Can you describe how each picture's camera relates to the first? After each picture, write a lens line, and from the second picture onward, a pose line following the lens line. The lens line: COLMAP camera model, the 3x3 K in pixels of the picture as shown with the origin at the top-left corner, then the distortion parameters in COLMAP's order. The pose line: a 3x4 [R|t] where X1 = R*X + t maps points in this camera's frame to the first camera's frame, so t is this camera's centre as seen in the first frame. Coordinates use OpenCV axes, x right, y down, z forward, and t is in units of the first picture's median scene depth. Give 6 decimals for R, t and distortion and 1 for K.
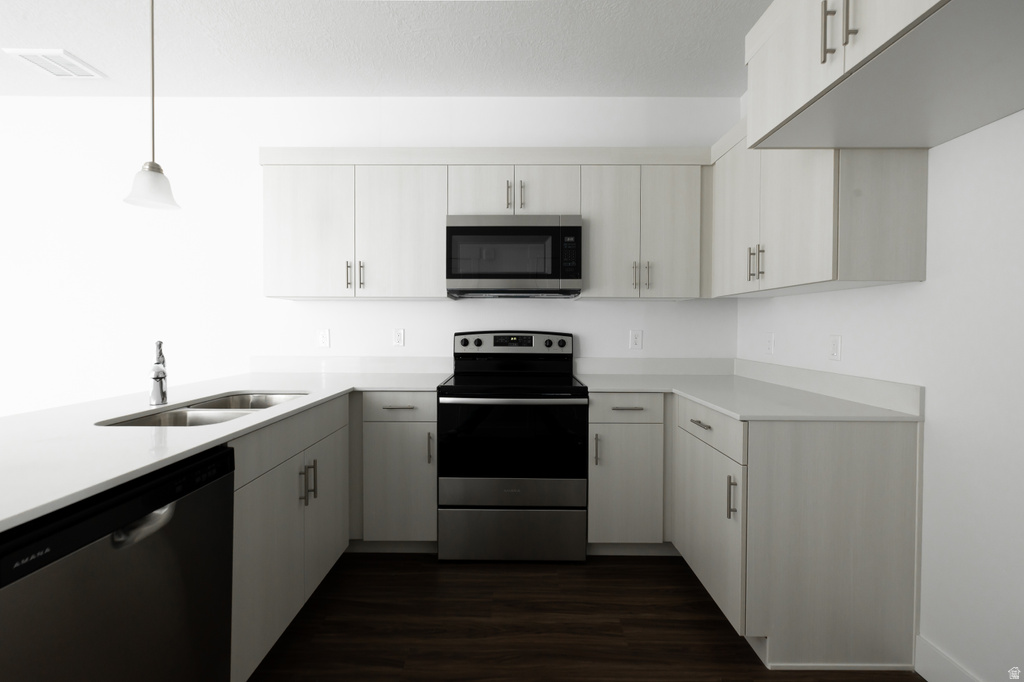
lens RADIAL K [[430.4, 0, 512.1], [0, 430.4, 338.7], [0, 0, 1]] dist [-0.001031, -0.000183]
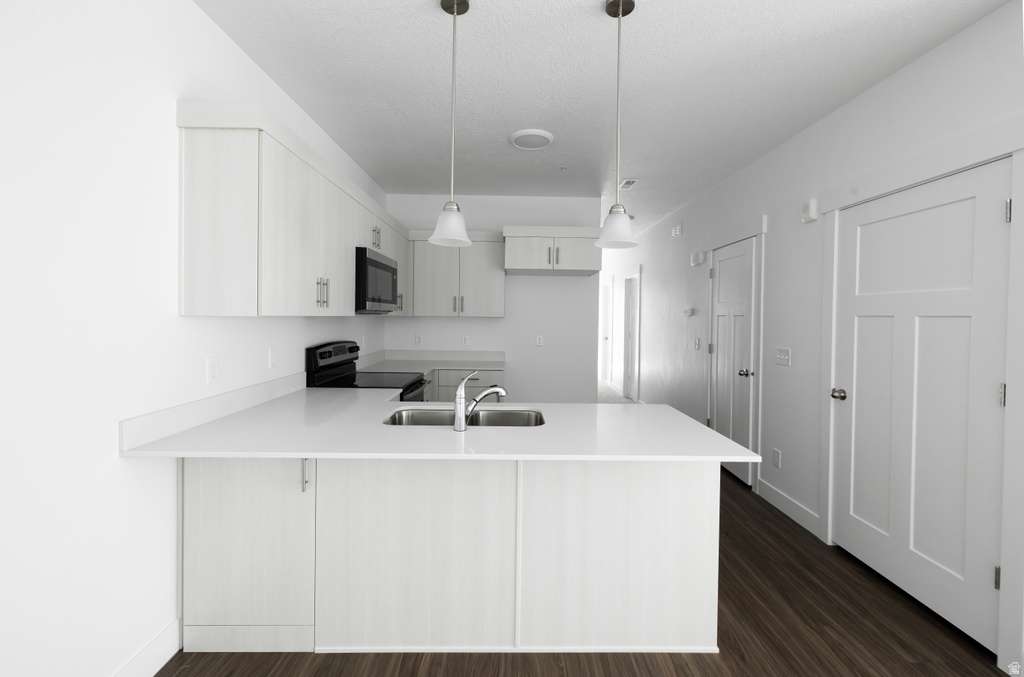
lens RADIAL K [[430.4, 0, 515.6], [0, 430.4, 323.6], [0, 0, 1]] dist [-0.001031, -0.000183]
pose [[-0.024384, -0.021195, 0.999478, -1.308541], [0.017399, 0.999615, 0.021623, -0.094531], [-0.999551, 0.017917, -0.024006, 0.606599]]
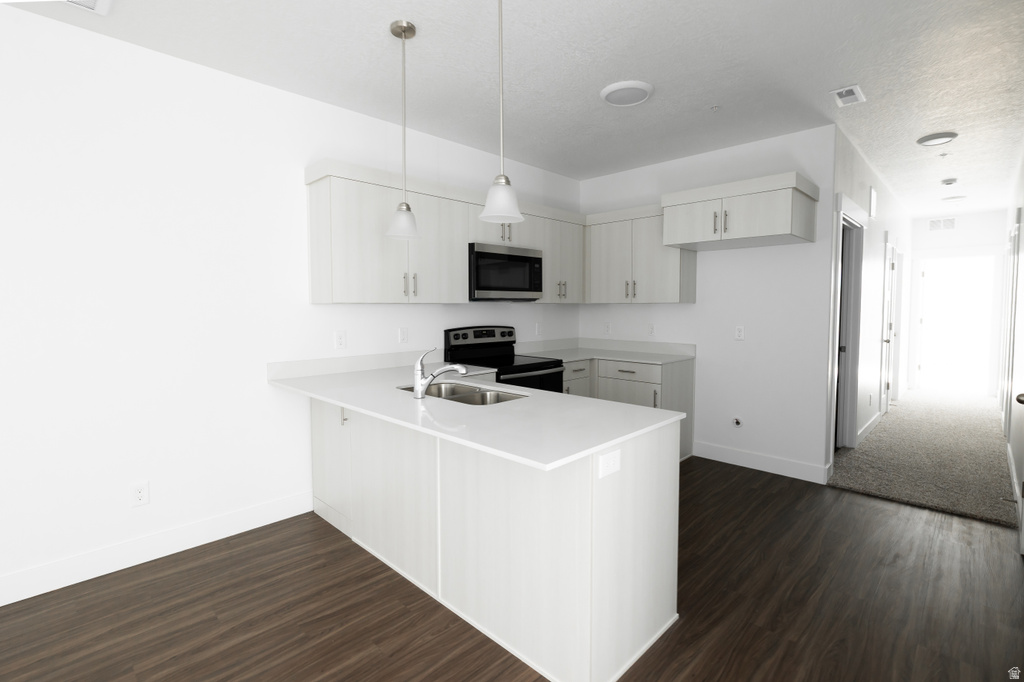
lens RADIAL K [[478.3, 0, 517.8], [0, 478.3, 332.8], [0, 0, 1]] dist [-0.002682, 0.000507]
pose [[0.691666, -0.046857, 0.720696, -1.116864], [0.025709, 0.998858, 0.040269, -0.061783], [-0.721760, -0.009324, 0.692081, -0.128035]]
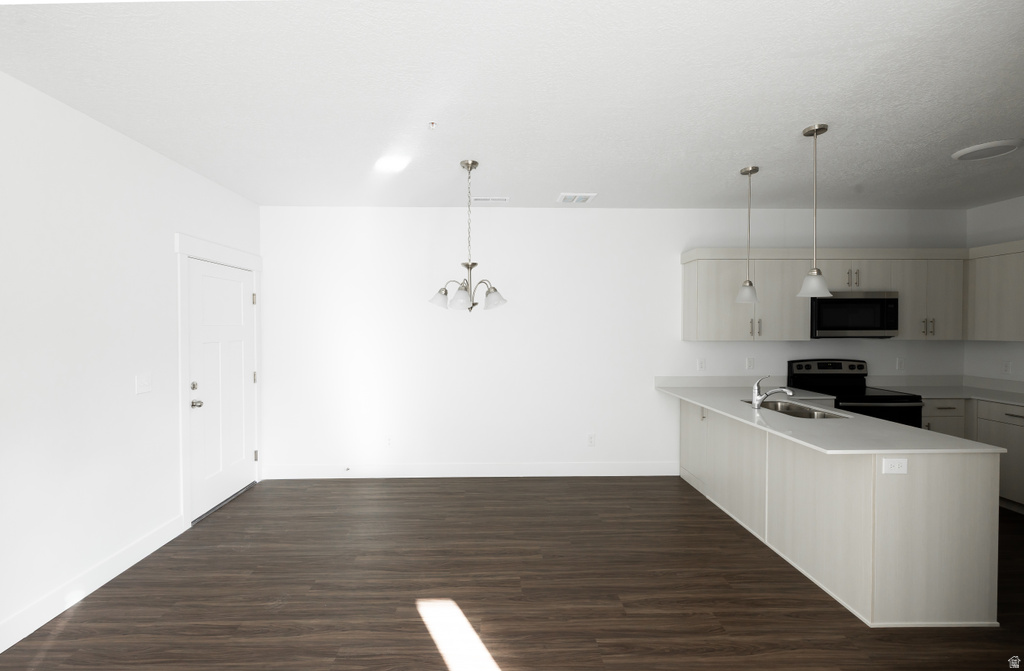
lens RADIAL K [[444.2, 0, 491.2], [0, 444.2, 332.8], [0, 0, 1]] dist [-0.002885, -0.000244]
pose [[0.999816, -0.007017, 0.017875, -1.392739], [0.007237, 0.999898, -0.012278, -0.115291], [-0.017787, 0.012405, 0.999765, -0.656005]]
